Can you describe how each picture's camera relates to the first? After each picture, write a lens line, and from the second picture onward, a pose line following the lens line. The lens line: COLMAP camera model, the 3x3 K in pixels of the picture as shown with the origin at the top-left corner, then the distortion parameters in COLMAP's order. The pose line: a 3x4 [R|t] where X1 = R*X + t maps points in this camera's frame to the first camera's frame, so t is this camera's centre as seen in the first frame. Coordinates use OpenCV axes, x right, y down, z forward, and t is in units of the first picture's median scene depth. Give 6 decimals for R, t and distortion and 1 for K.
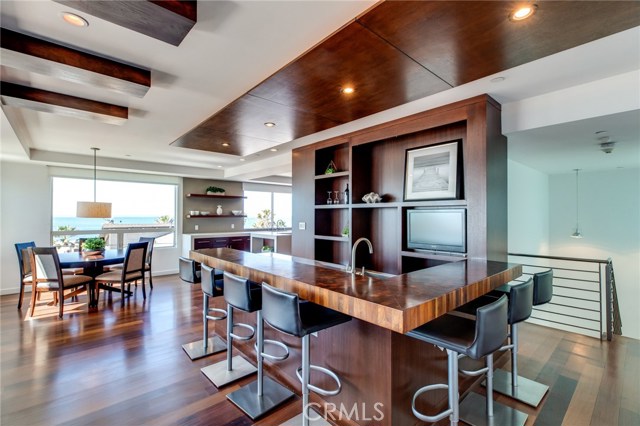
lens RADIAL K [[288.9, 0, 322.5], [0, 288.9, 211.0], [0, 0, 1]] dist [0.009119, -0.002473]
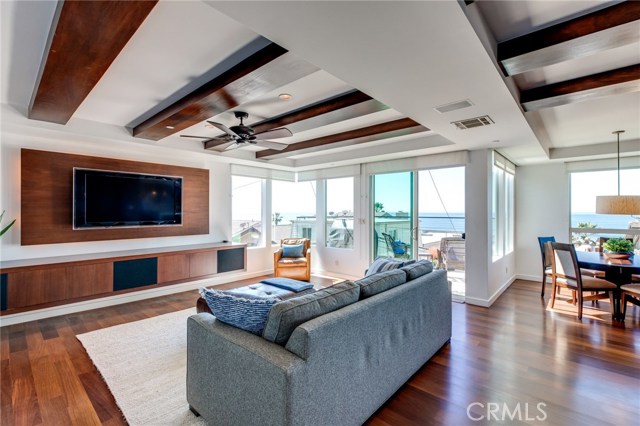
lens RADIAL K [[288.9, 0, 320.9], [0, 288.9, 211.1], [0, 0, 1]] dist [0.009119, -0.002473]
pose [[0.106884, -0.002898, -0.994267, -0.038769], [0.013798, 0.999904, -0.001432, 0.003441], [0.994176, -0.013566, 0.106914, 0.050883]]
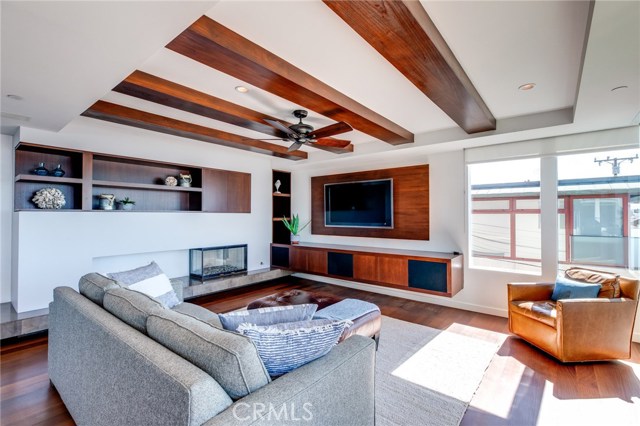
lens RADIAL K [[288.9, 0, 319.0], [0, 288.9, 210.8], [0, 0, 1]] dist [0.009119, -0.002473]
pose [[-0.989173, -0.003361, -0.146719, -0.734636], [0.001296, 0.999498, -0.031640, 0.017244], [0.146751, -0.031487, -0.988672, 0.650200]]
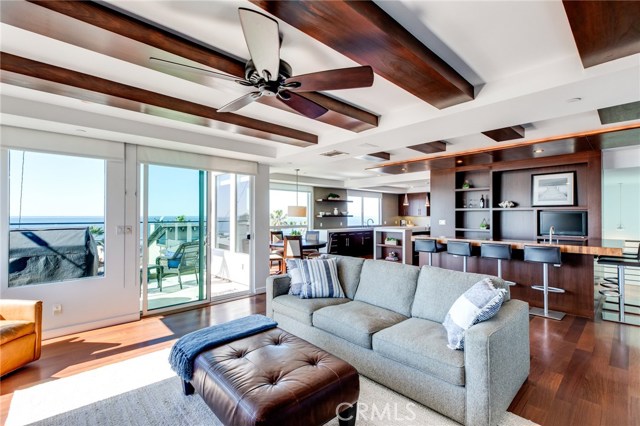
lens RADIAL K [[288.9, 0, 319.0], [0, 288.9, 216.3], [0, 0, 1]] dist [0.009119, -0.002473]
pose [[0.999913, -0.001232, 0.013099, -0.746271], [0.000999, 0.999842, 0.017762, -0.006997], [-0.013119, -0.017748, 0.999756, -0.498300]]
